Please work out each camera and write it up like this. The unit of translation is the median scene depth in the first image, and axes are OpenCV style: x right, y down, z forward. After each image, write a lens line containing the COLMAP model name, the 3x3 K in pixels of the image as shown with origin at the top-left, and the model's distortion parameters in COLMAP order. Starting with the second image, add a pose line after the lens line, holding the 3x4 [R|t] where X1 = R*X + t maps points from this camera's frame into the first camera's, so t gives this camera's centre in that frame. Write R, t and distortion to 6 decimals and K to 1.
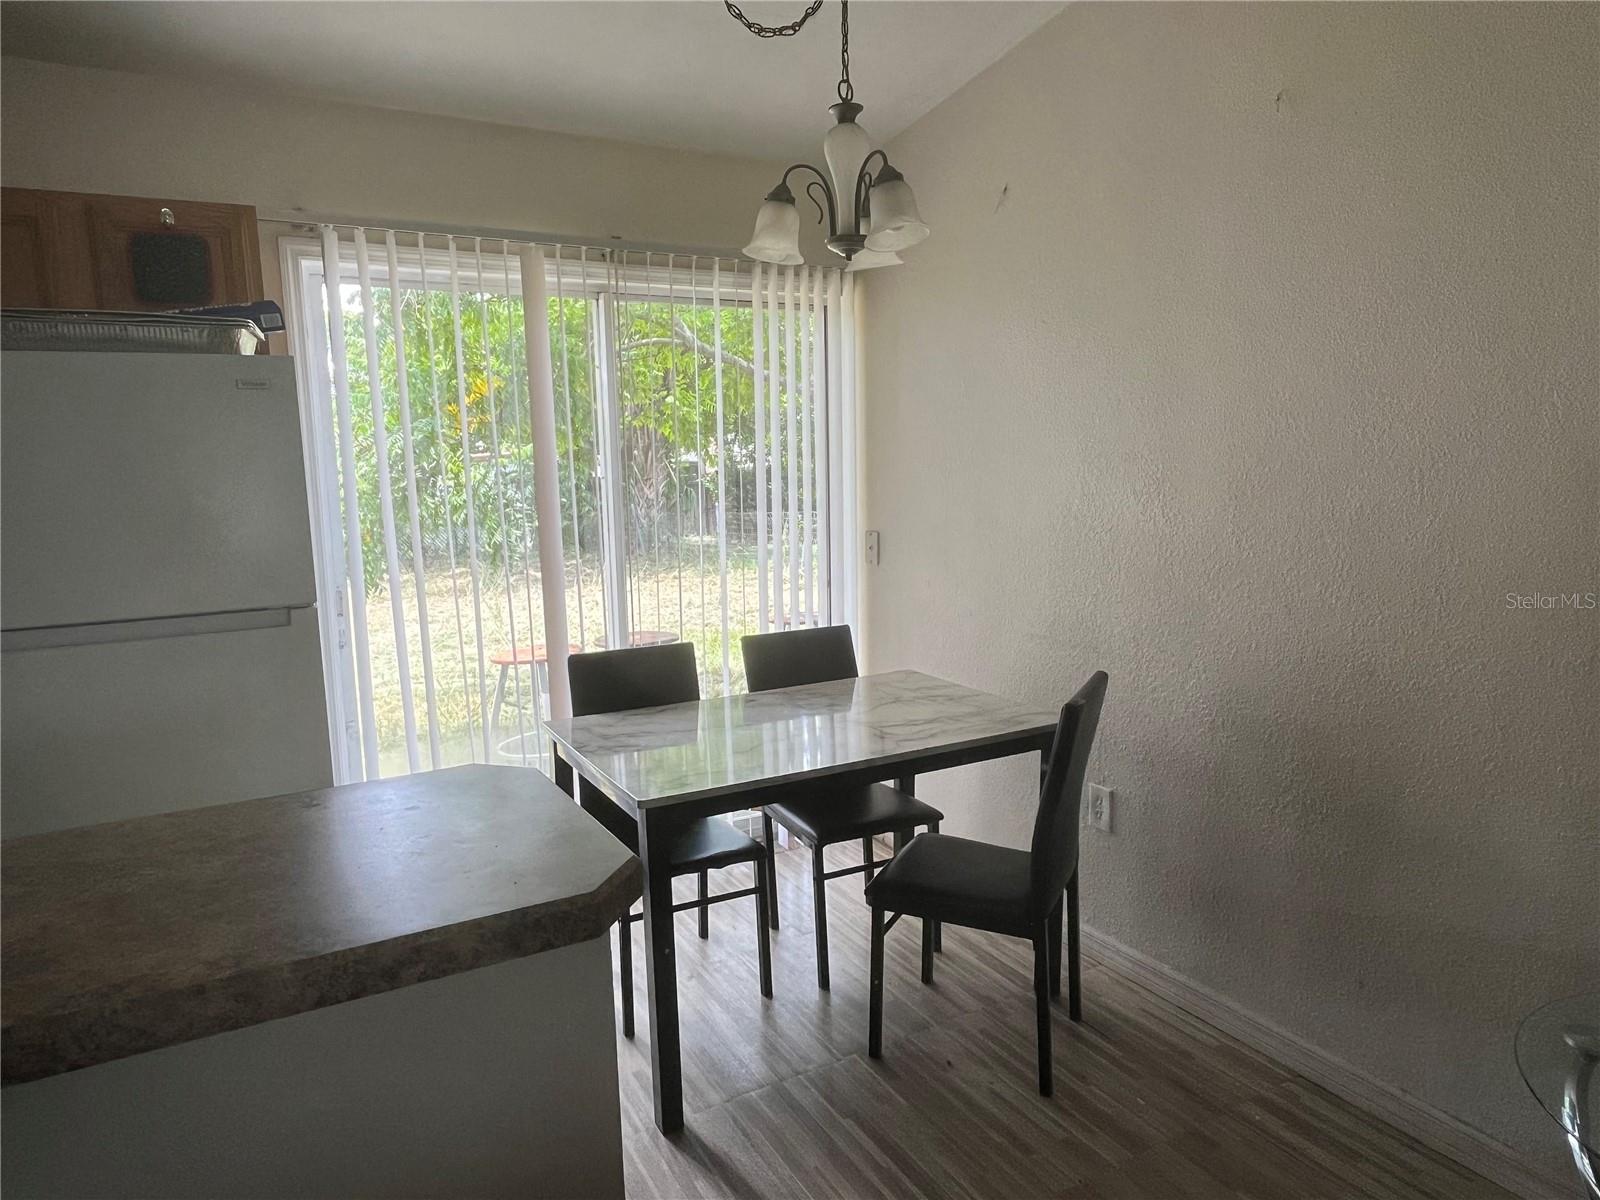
lens RADIAL K [[1022.6, 0, 800.0], [0, 1022.6, 600.0], [0, 0, 1]] dist [-0.010013, 0.000137]
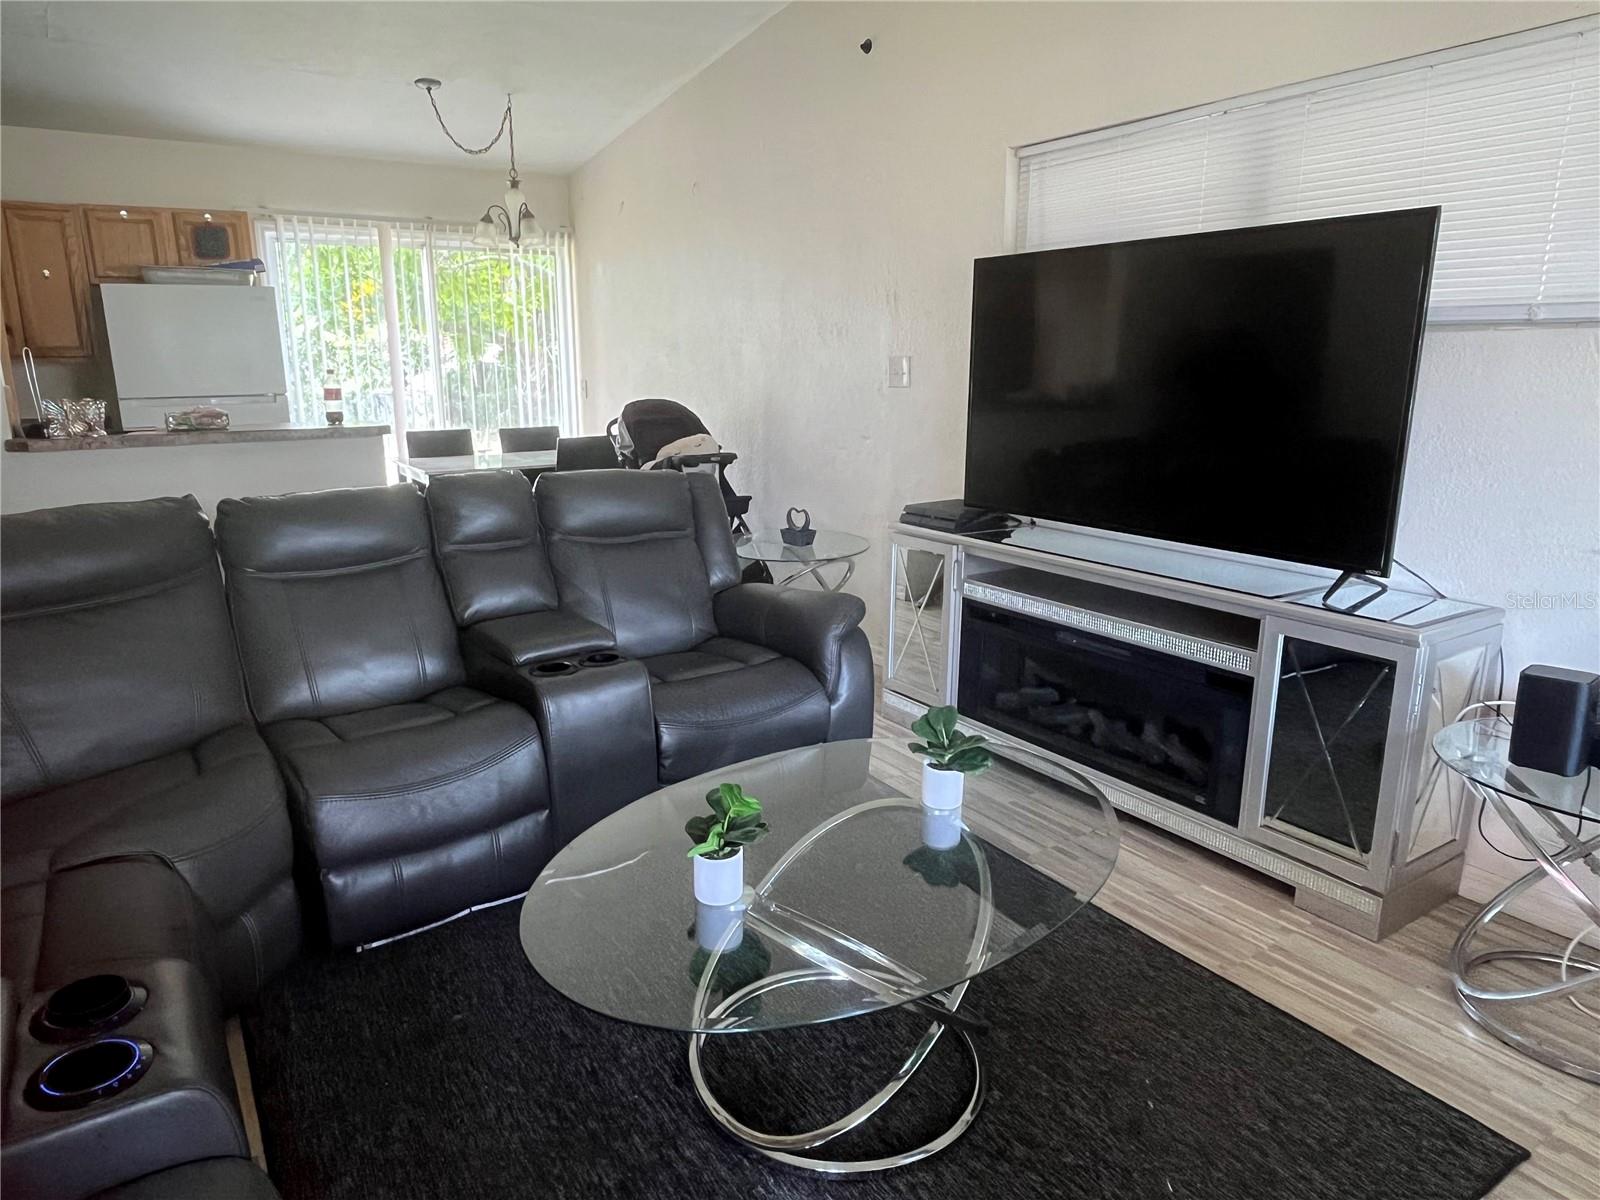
lens RADIAL K [[1022.6, 0, 800.0], [0, 1022.6, 600.0], [0, 0, 1]] dist [-0.010013, 0.000137]
pose [[0.996828, -0.001070, 0.079579, 0.408172], [-0.006685, 0.995250, 0.097123, 0.190809], [-0.079305, -0.097347, 0.992086, -1.165162]]
